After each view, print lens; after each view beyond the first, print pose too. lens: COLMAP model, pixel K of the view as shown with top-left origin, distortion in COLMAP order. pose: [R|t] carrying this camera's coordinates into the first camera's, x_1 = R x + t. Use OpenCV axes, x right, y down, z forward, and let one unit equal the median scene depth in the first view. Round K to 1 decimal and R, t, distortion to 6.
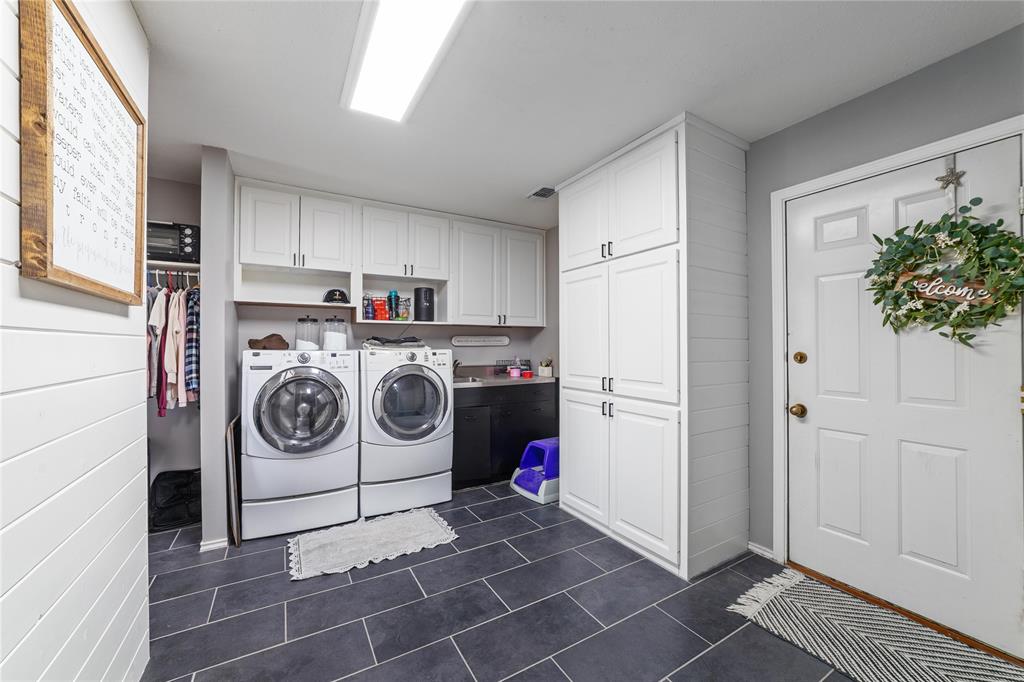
lens RADIAL K [[395.3, 0, 509.6], [0, 395.3, 344.1], [0, 0, 1]] dist [-0.010958, 0.000376]
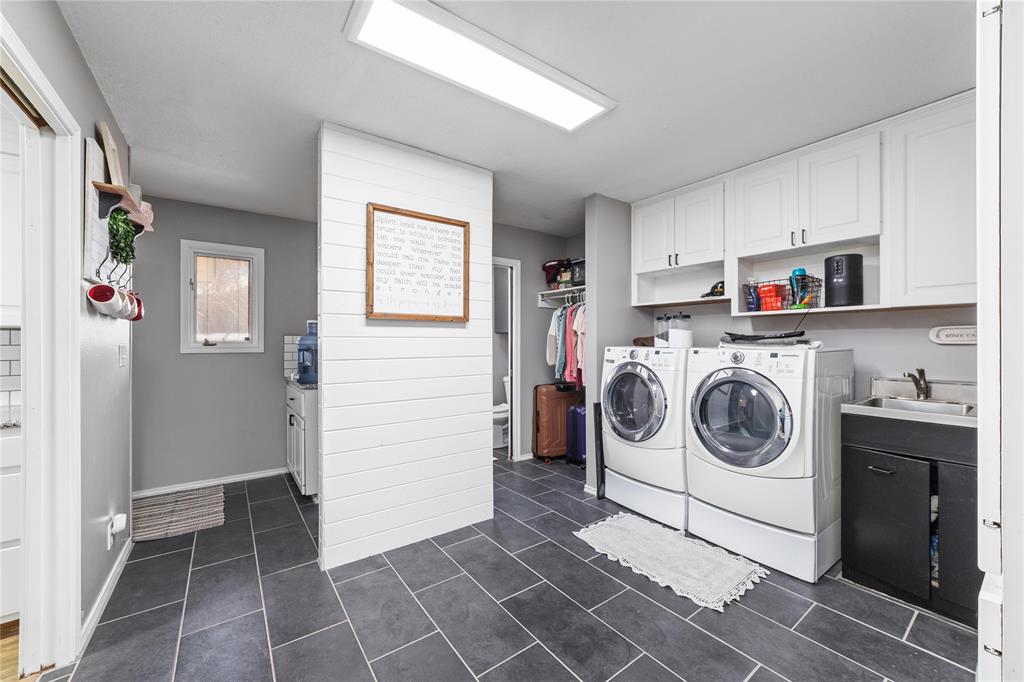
lens RADIAL K [[395.3, 0, 509.6], [0, 395.3, 344.1], [0, 0, 1]] dist [-0.010958, 0.000376]
pose [[0.107368, 0.005874, -0.994202, 0.466677], [0.003330, 0.999975, 0.006268, -0.000899], [0.994214, -0.003984, 0.107345, 0.477123]]
